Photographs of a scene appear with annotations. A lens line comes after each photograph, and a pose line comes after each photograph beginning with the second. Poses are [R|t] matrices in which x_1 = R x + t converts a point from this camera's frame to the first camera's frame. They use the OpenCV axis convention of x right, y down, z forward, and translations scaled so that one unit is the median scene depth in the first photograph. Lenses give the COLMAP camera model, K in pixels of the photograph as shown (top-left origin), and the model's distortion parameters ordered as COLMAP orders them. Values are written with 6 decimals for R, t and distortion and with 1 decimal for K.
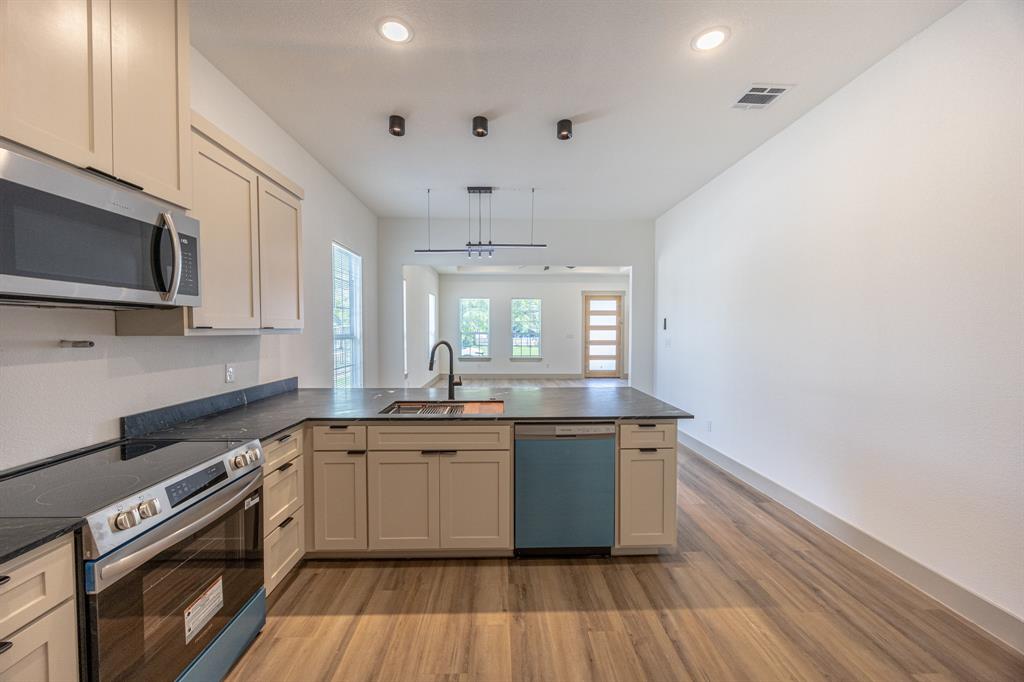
lens RADIAL K [[386.0, 0, 511.6], [0, 386.0, 343.3], [0, 0, 1]] dist [-0.004457, 0.000369]
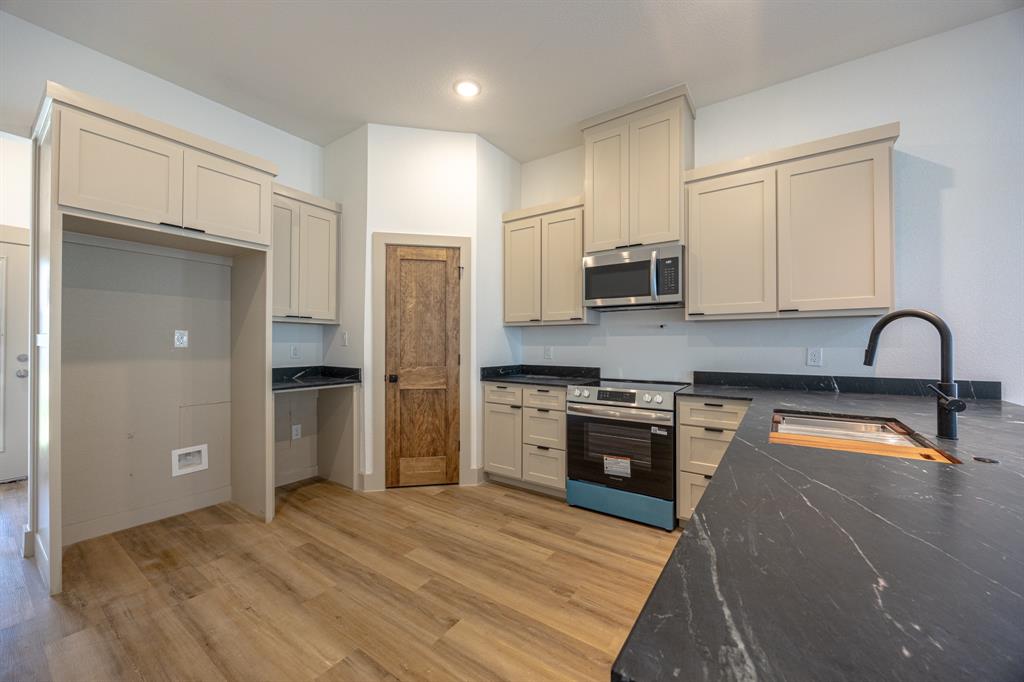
lens RADIAL K [[386.0, 0, 511.3], [0, 386.0, 342.3], [0, 0, 1]] dist [-0.004457, 0.000369]
pose [[-0.595860, -0.004141, -0.803078, 0.286602], [-0.028658, 0.999459, 0.016109, 0.022576], [0.802577, 0.032613, -0.595656, 0.481694]]
